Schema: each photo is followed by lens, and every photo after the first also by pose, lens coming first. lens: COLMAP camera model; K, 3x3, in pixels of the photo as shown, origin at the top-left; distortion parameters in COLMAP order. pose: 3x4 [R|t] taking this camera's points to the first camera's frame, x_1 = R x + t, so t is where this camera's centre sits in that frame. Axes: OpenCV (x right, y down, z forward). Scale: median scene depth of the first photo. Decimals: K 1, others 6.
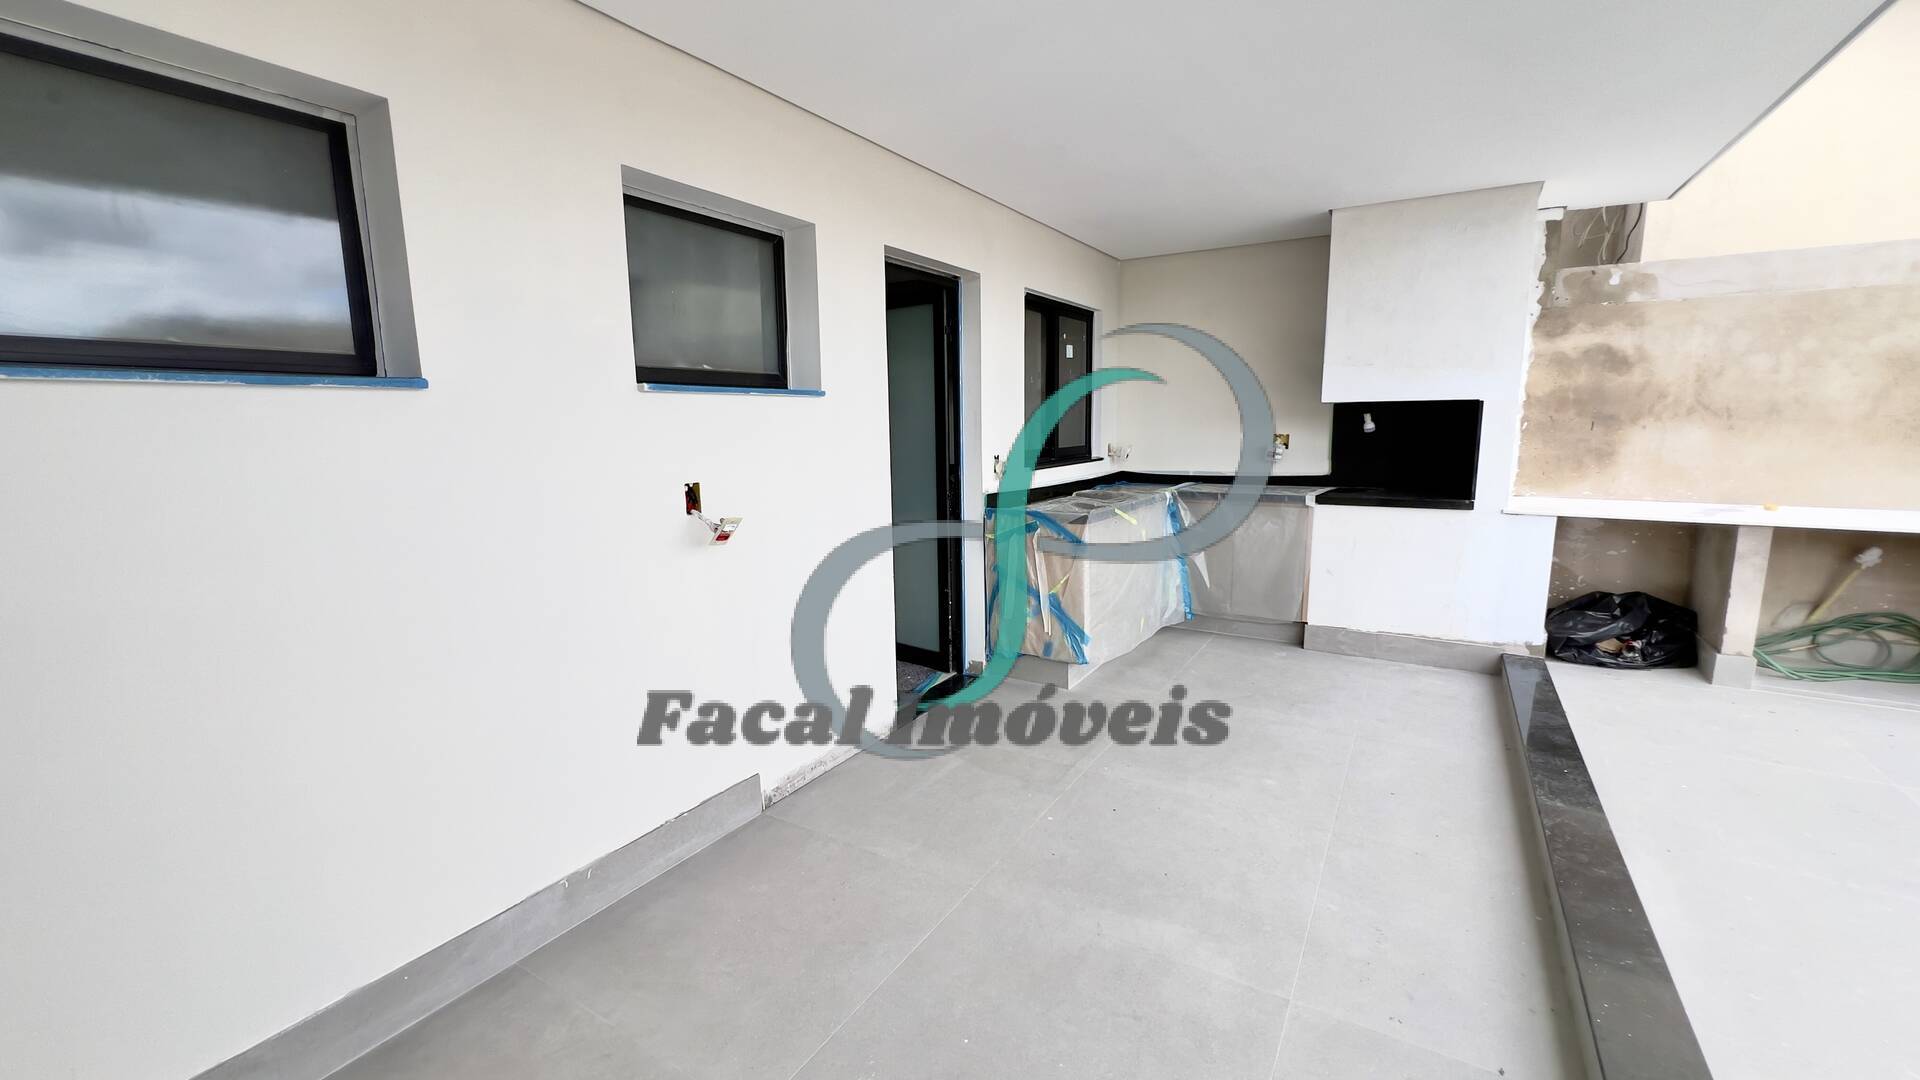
lens RADIAL K [[771.0, 0, 959.7], [0, 771.0, 541.1], [0, 0, 1]] dist [-0.002229, 0.000795]
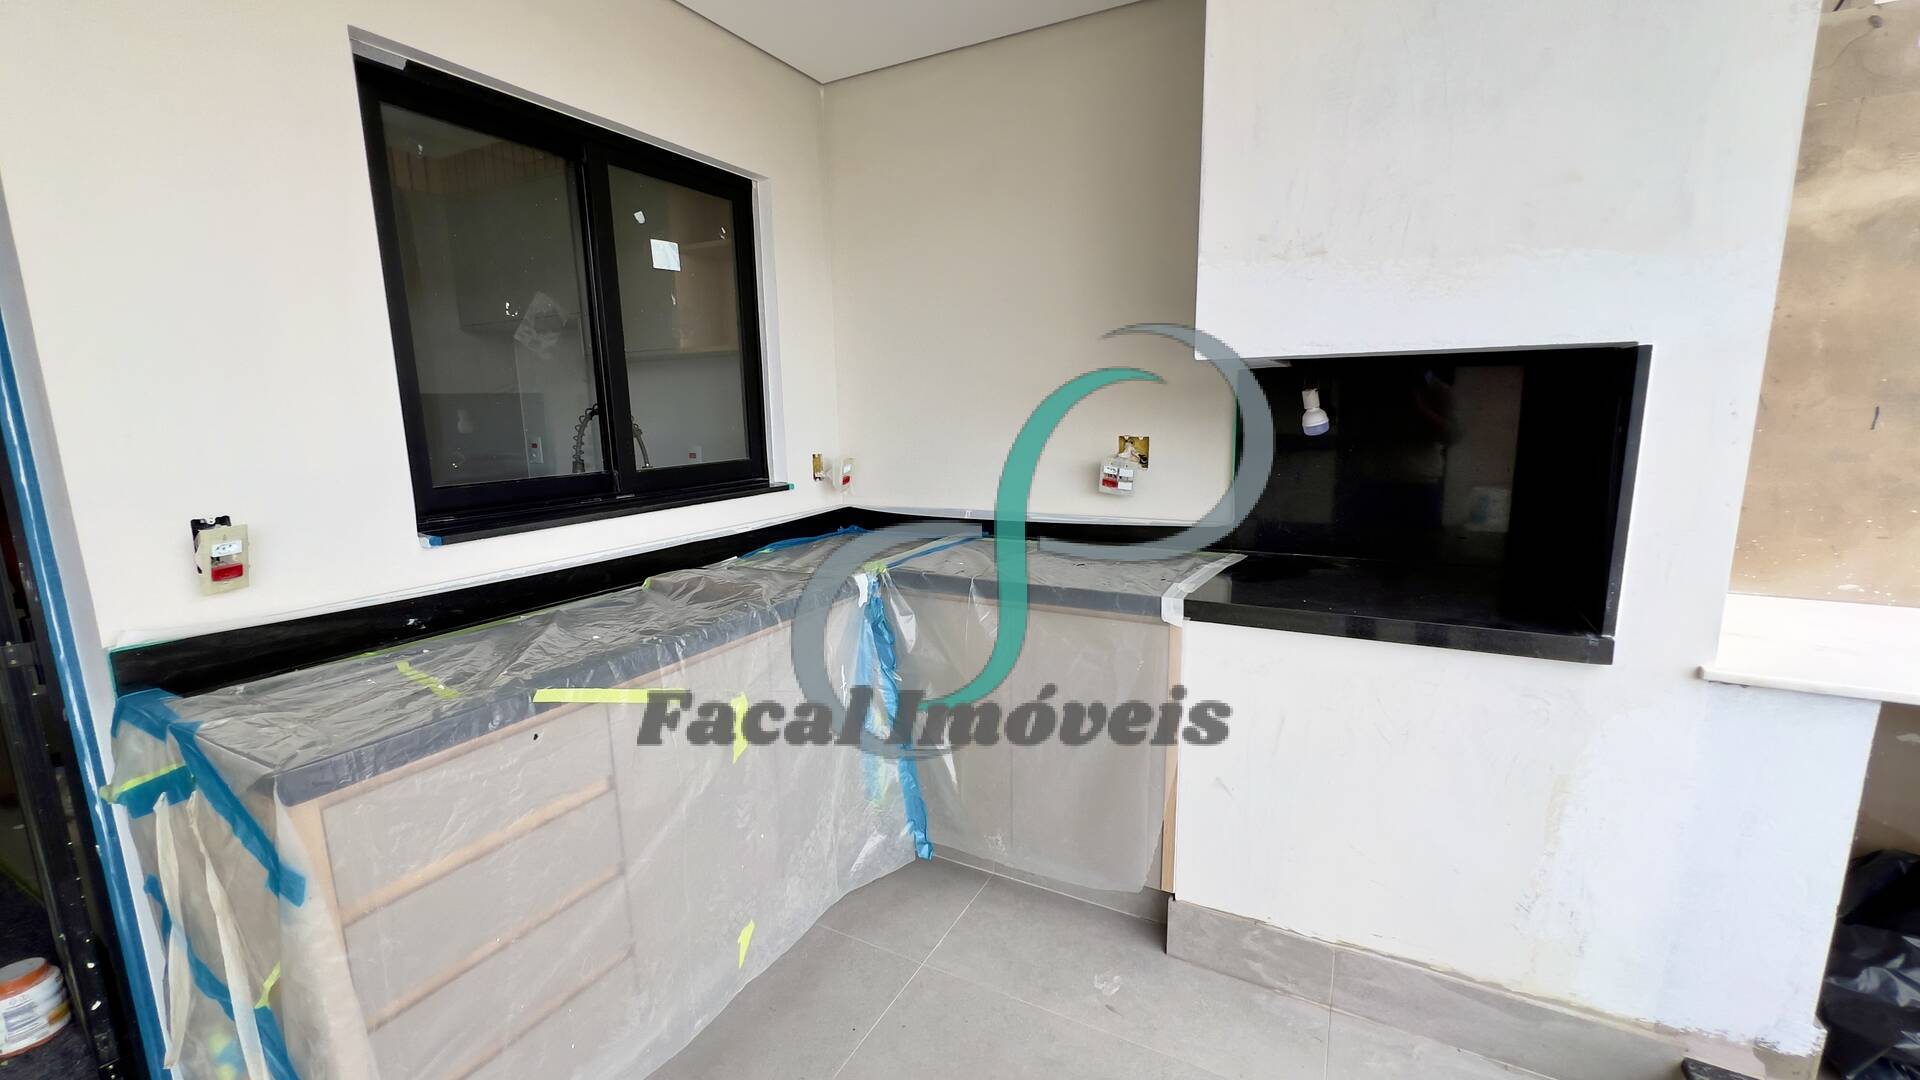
lens RADIAL K [[771.0, 0, 959.7], [0, 771.0, 541.1], [0, 0, 1]] dist [-0.002229, 0.000795]
pose [[0.997756, -0.014730, 0.065315, 0.311812], [0.013863, 0.999810, 0.013709, -0.092249], [-0.065505, -0.012773, 0.997770, 0.595847]]
